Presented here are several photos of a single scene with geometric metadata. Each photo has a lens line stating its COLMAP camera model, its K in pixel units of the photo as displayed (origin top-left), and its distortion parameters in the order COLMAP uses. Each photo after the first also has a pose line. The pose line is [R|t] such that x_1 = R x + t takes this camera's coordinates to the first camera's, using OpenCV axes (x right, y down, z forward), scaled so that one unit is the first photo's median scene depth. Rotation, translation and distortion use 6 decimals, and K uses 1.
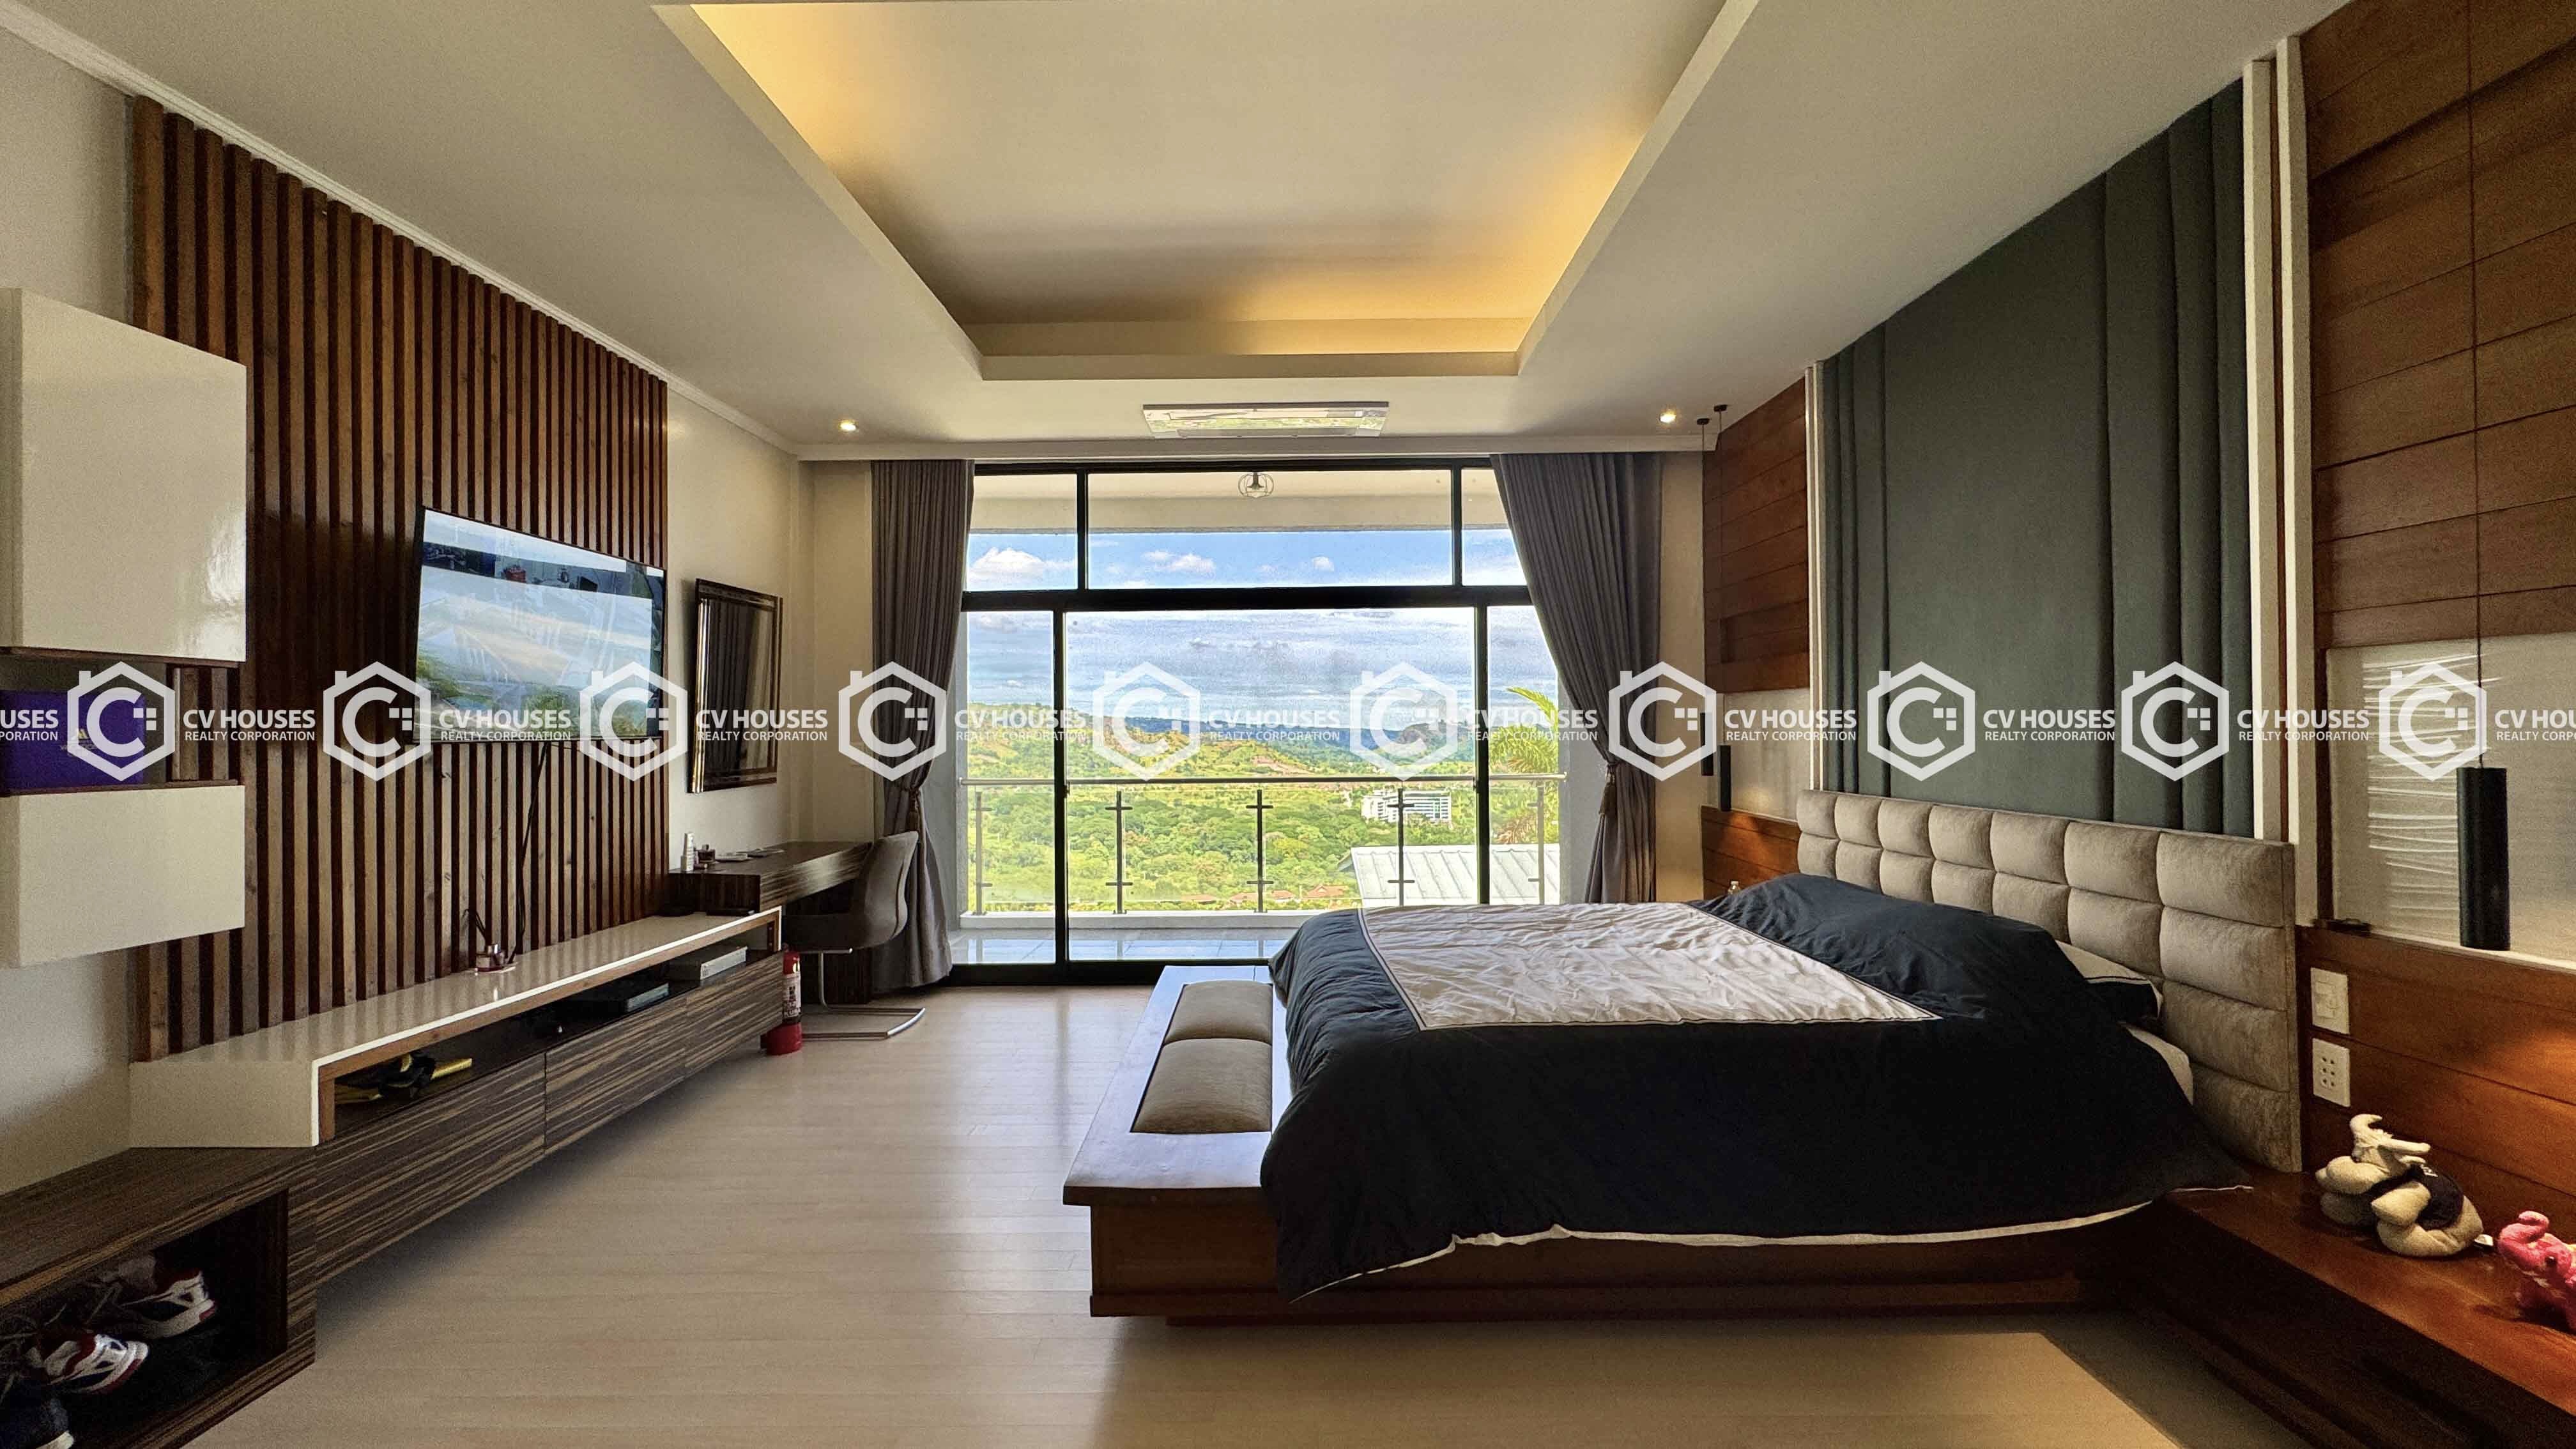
lens RADIAL K [[1055.4, 0, 1288.0], [0, 1055.4, 724.5], [0, 0, 1]] dist [0.000454, 0.000064]
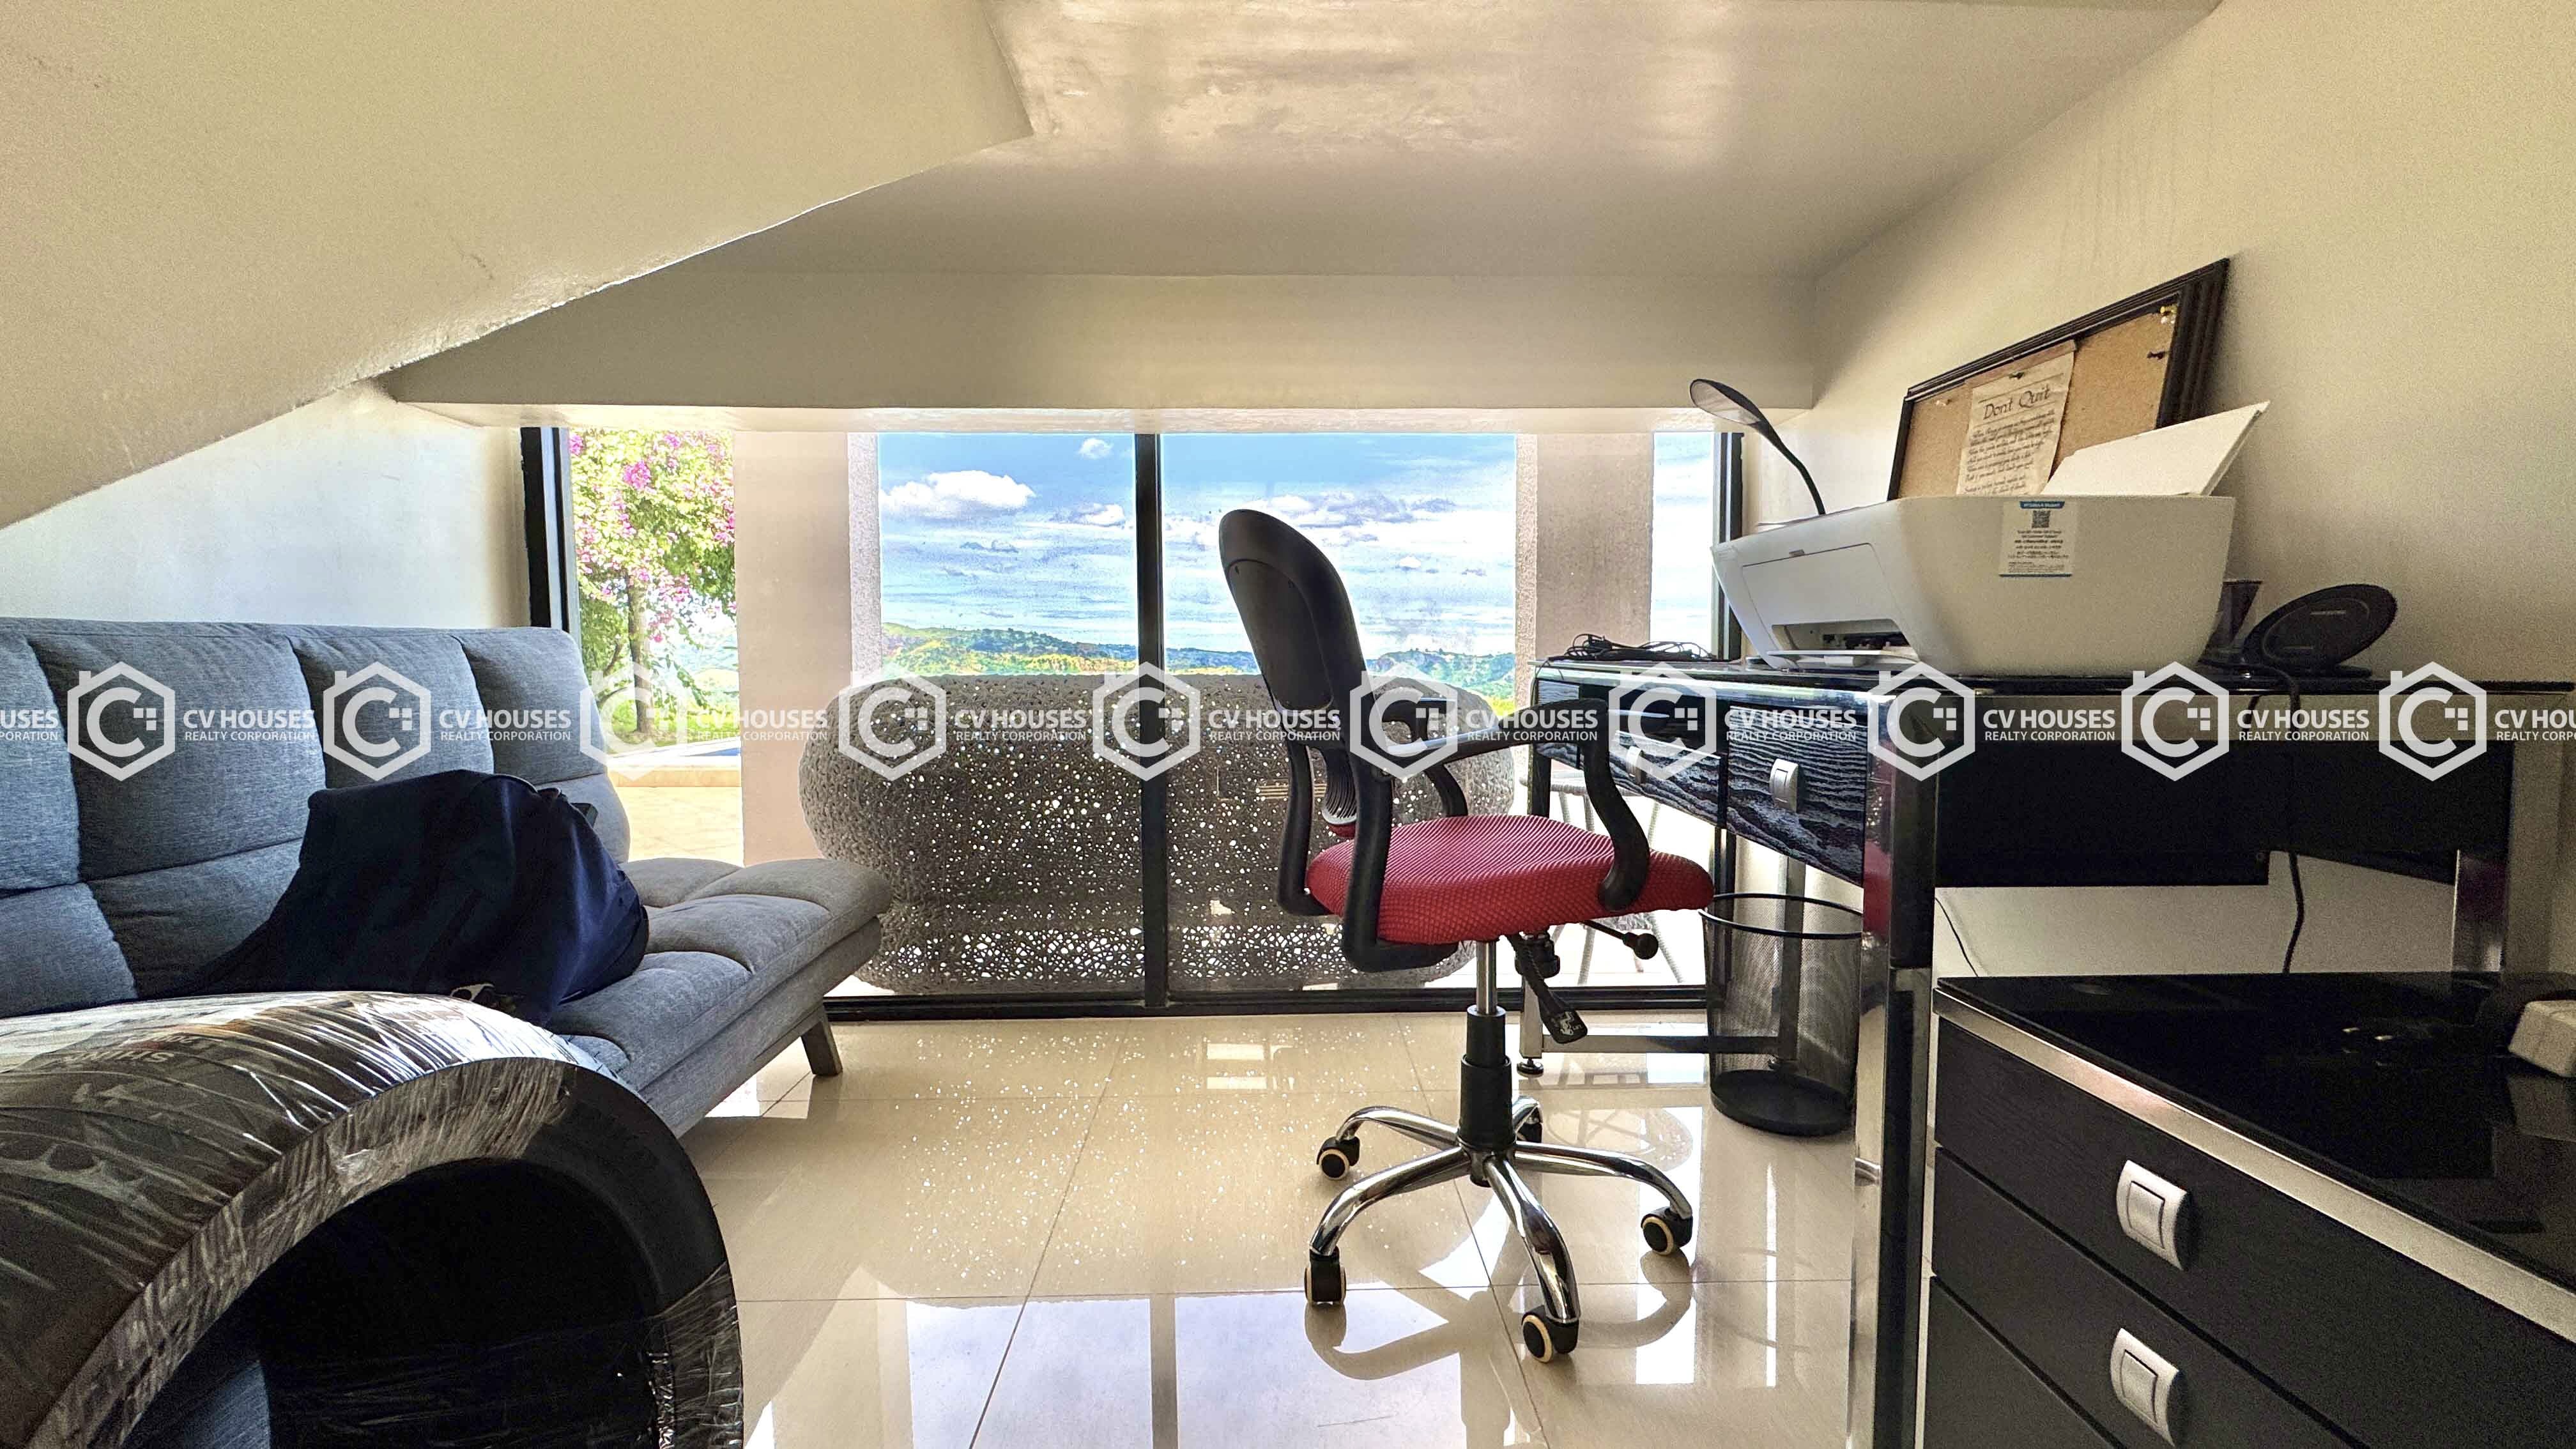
lens RADIAL K [[1055.4, 0, 1288.0], [0, 1055.4, 724.5], [0, 0, 1]] dist [0.000454, 0.000064]
pose [[0.999998, 0.000038, -0.002064, -0.970468], [-0.000038, 1.000000, -0.000105, 0.000127], [0.002064, 0.000105, 0.999998, 0.003358]]
